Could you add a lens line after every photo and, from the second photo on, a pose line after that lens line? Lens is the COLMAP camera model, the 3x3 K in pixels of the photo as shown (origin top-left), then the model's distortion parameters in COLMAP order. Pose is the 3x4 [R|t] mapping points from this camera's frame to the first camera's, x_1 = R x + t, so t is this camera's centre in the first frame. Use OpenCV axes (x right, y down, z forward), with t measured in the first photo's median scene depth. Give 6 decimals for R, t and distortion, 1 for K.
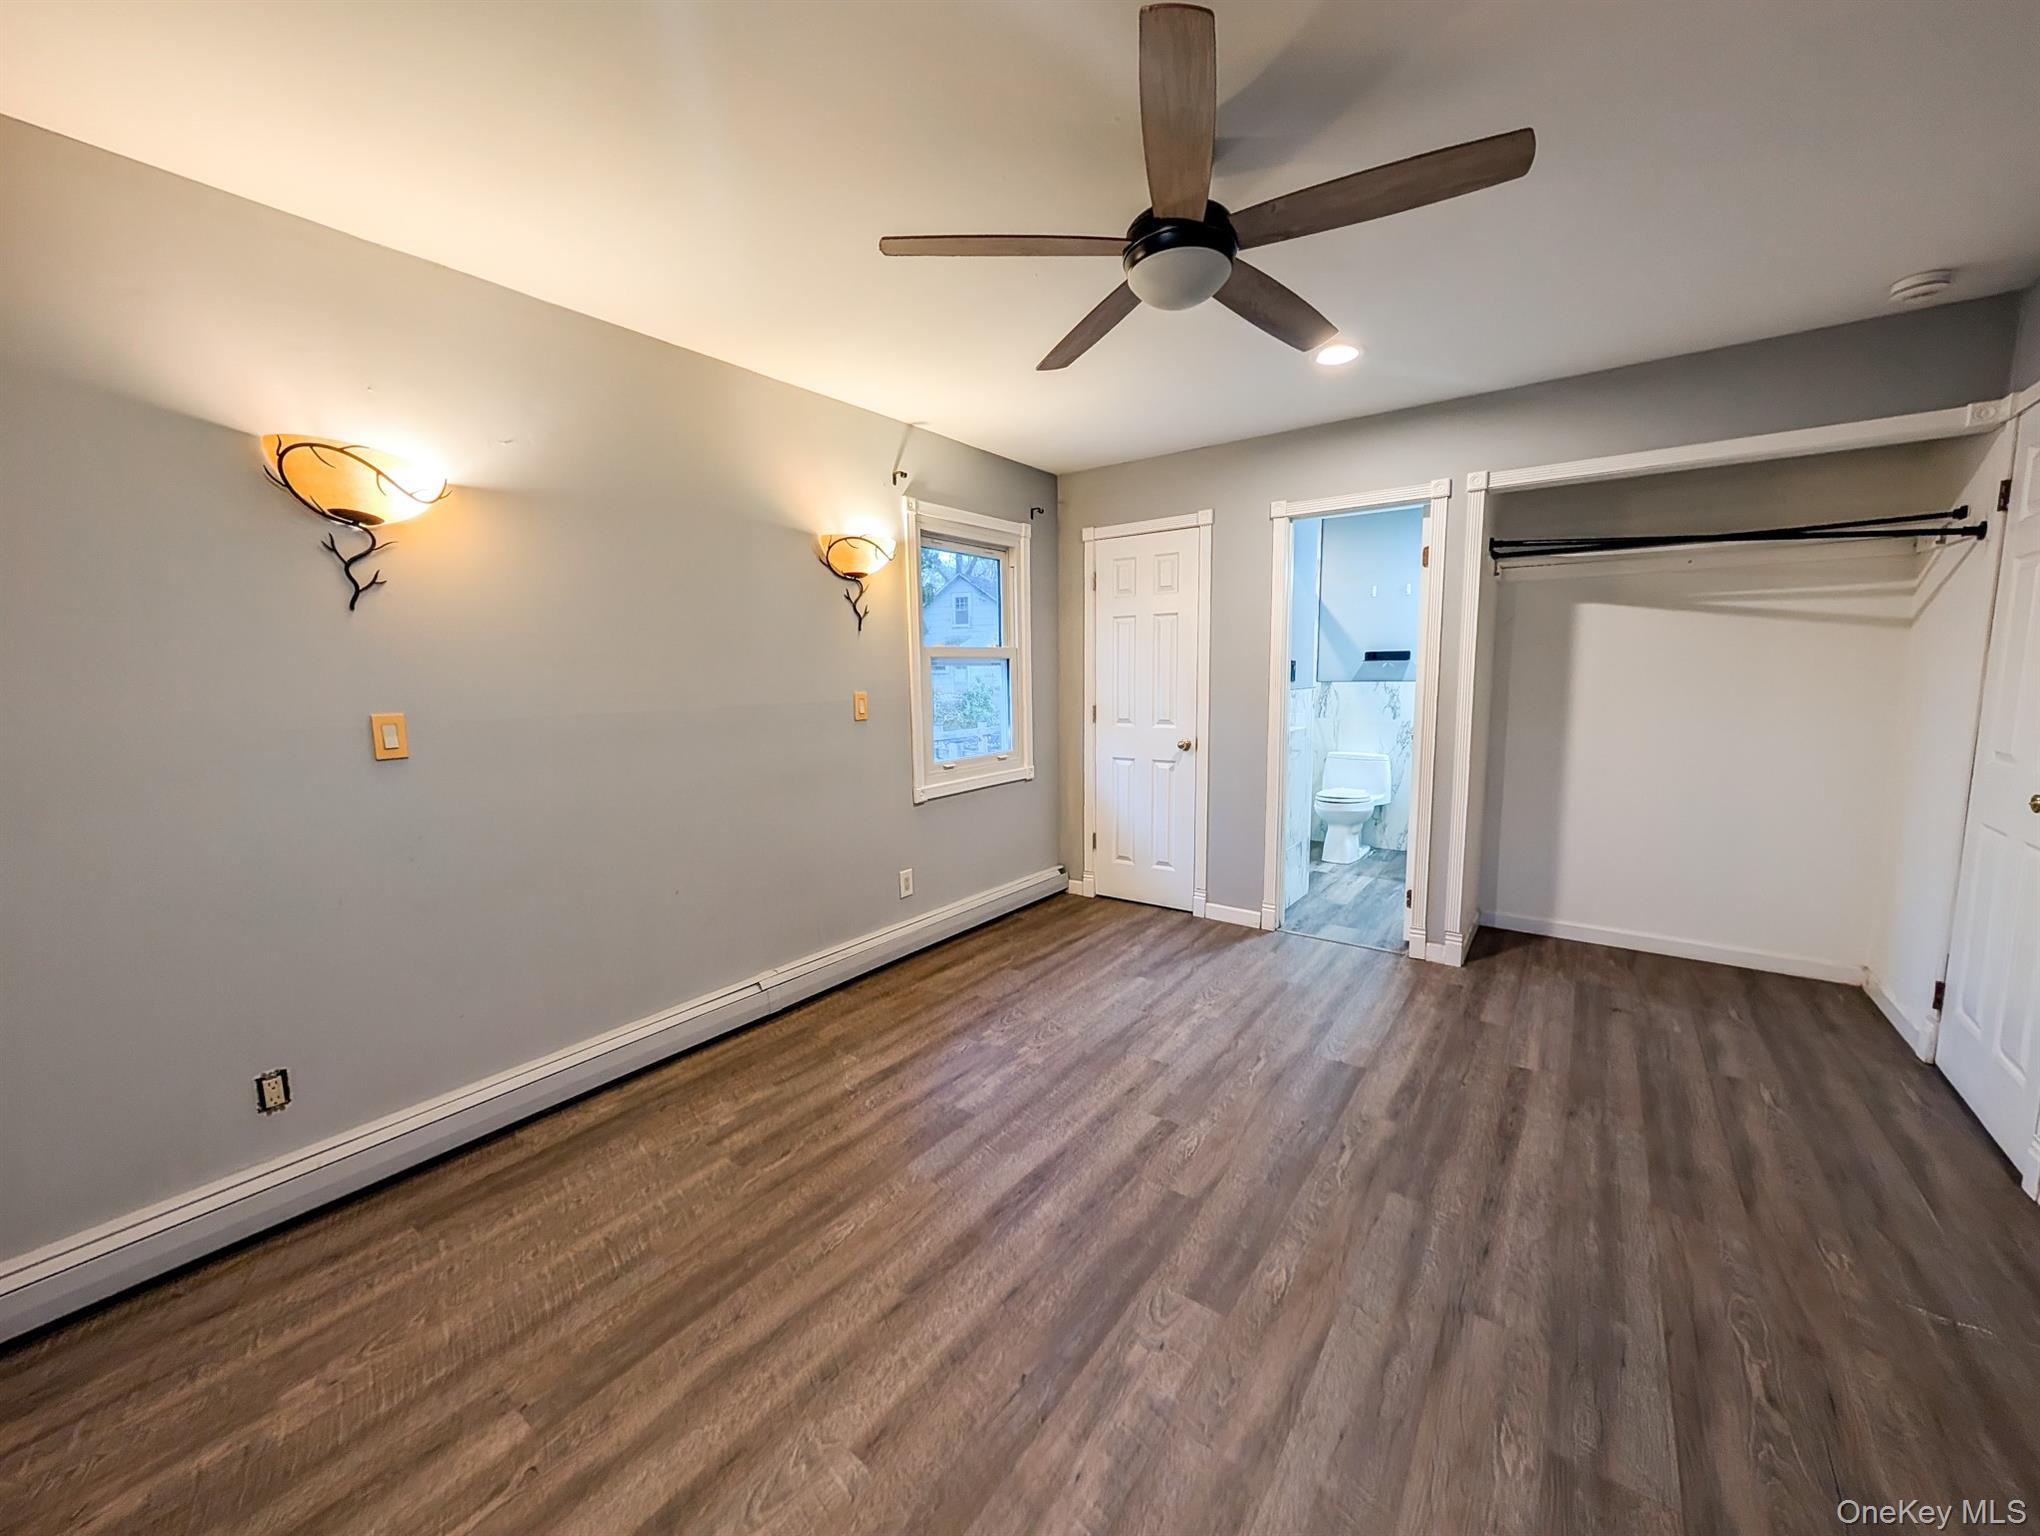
lens RADIAL K [[776.4, 0, 1007.4], [0, 776.4, 764.8], [0, 0, 1]] dist [0.001977, 0.000448]
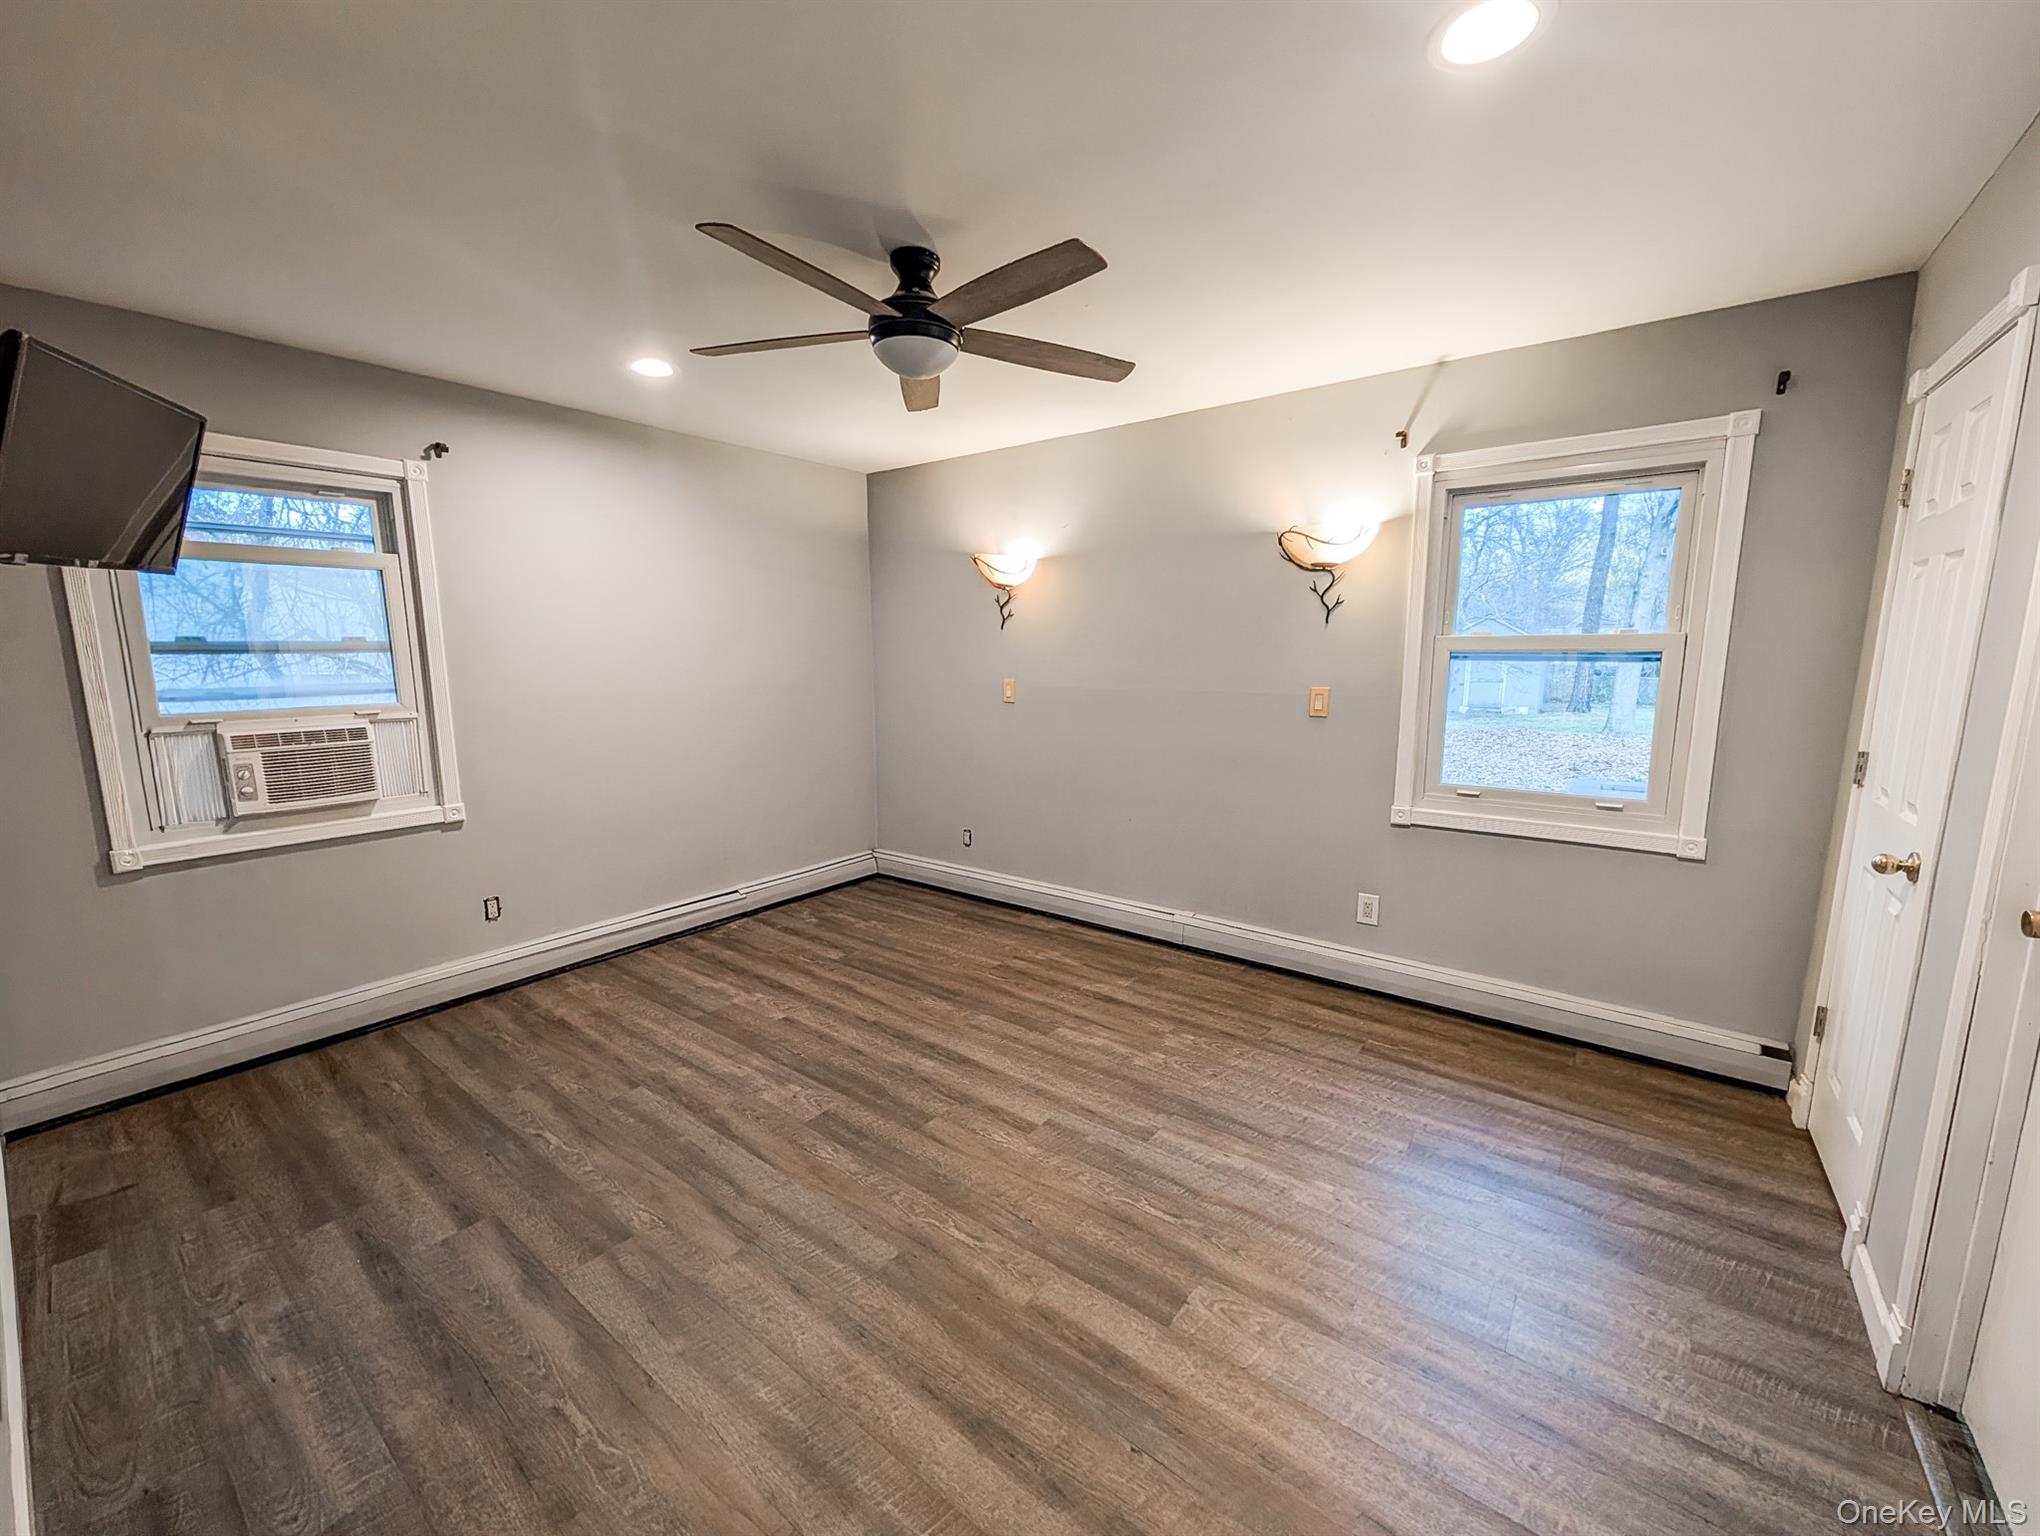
lens RADIAL K [[776.4, 0, 1004.2], [0, 776.4, 761.4], [0, 0, 1]] dist [0.001977, 0.000448]
pose [[-0.004113, 0.160772, -0.986983, 1.063844], [-0.116968, 0.980139, 0.160145, -0.154594], [0.993127, 0.116104, 0.014774, 0.842512]]
